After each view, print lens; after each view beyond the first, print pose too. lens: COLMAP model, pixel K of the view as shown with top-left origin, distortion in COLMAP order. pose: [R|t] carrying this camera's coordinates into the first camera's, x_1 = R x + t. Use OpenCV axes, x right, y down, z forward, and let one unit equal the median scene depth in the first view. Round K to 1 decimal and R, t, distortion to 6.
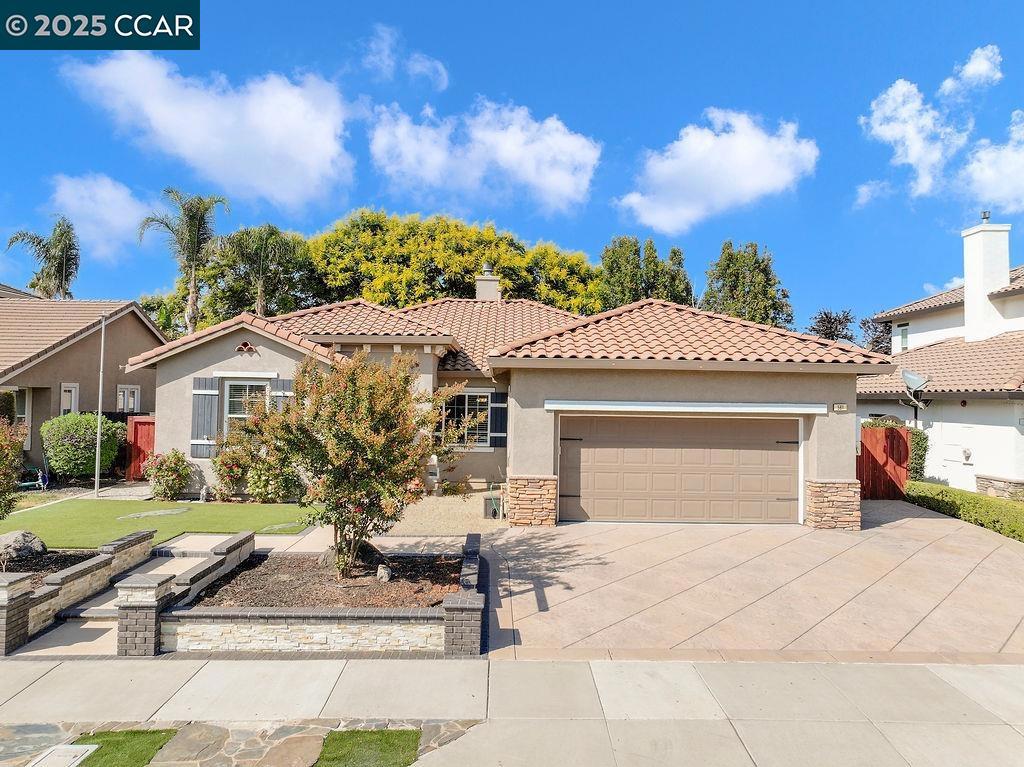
lens RADIAL K [[715.6, 0, 515.1], [0, 715.6, 377.6], [0, 0, 1]] dist [-0.008581, 0.022421]
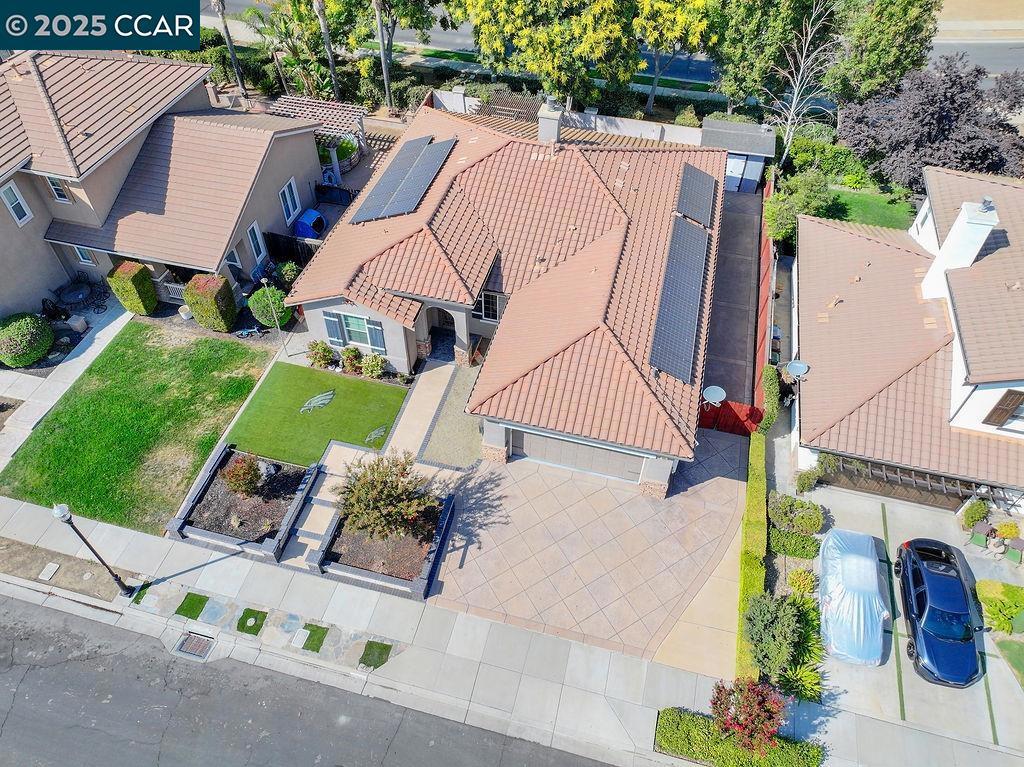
lens RADIAL K [[715.6, 0, 515.1], [0, 715.6, 377.6], [0, 0, 1]] dist [-0.008581, 0.022421]
pose [[0.962371, 0.202421, -0.181295, 0.372136], [0.005207, 0.653306, 0.757076, -1.369469], [0.271689, -0.729532, 0.627669, -0.040816]]
